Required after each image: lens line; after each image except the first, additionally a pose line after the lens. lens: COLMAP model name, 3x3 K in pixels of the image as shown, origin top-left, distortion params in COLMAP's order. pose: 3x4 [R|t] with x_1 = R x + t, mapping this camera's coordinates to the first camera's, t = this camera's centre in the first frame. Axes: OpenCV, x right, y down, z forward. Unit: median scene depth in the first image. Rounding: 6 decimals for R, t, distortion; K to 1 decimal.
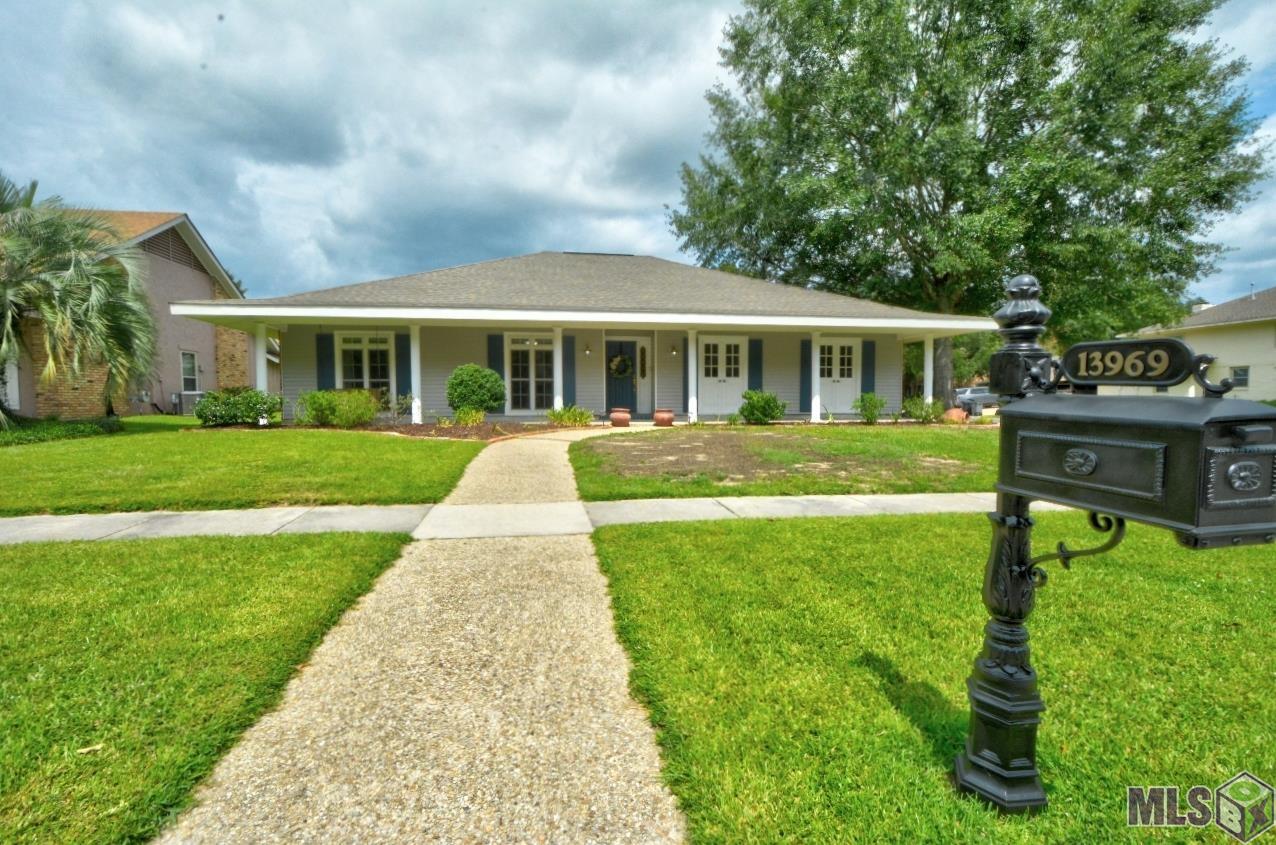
lens RADIAL K [[572.7, 0, 636.3], [0, 572.7, 418.9], [0, 0, 1]] dist [0.002230, -0.006411]
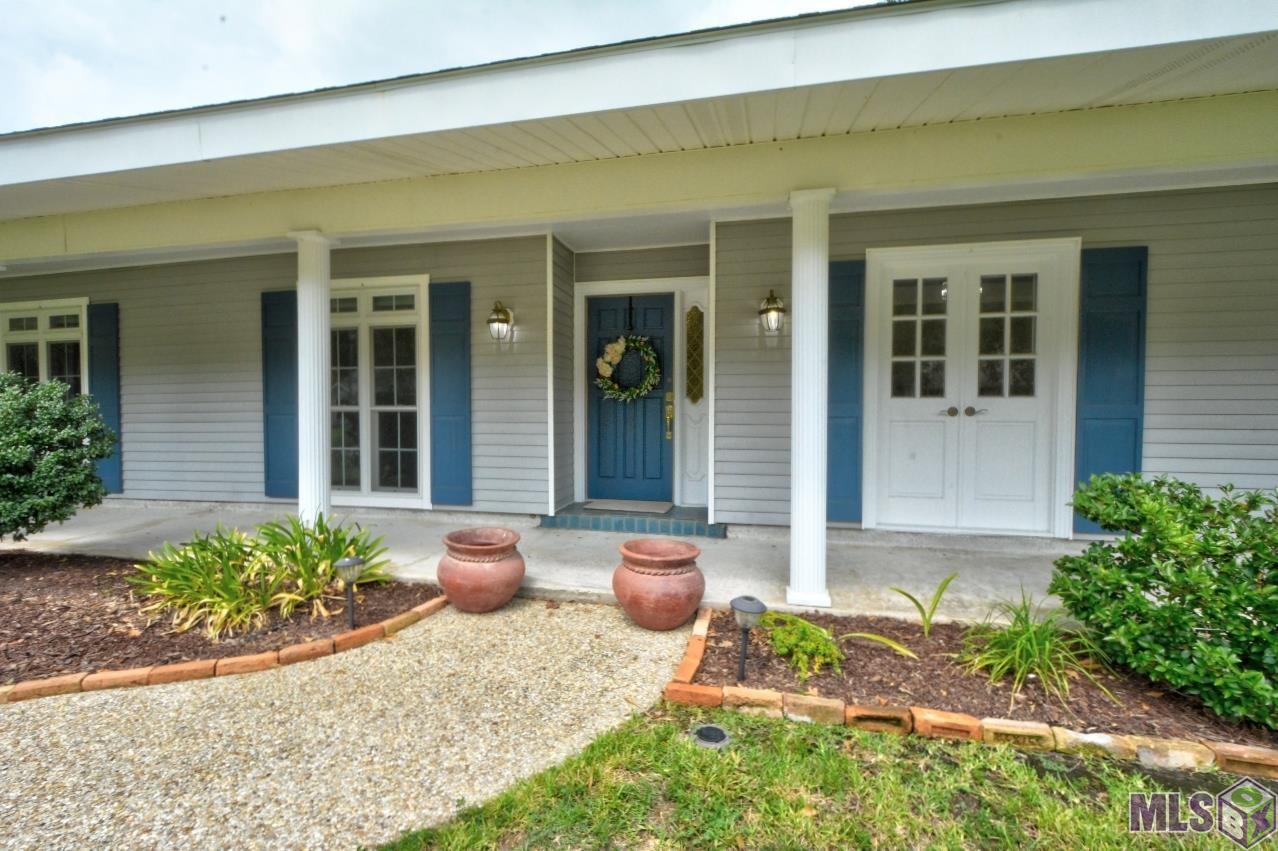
lens RADIAL K [[573.6, 0, 642.9], [0, 573.6, 425.4], [0, 0, 1]] dist [0.002230, -0.006411]
pose [[0.918114, 0.013892, -0.396073, 0.118710], [-0.019637, 0.999753, -0.010453, -0.053718], [0.395830, 0.017375, 0.918159, 0.688535]]
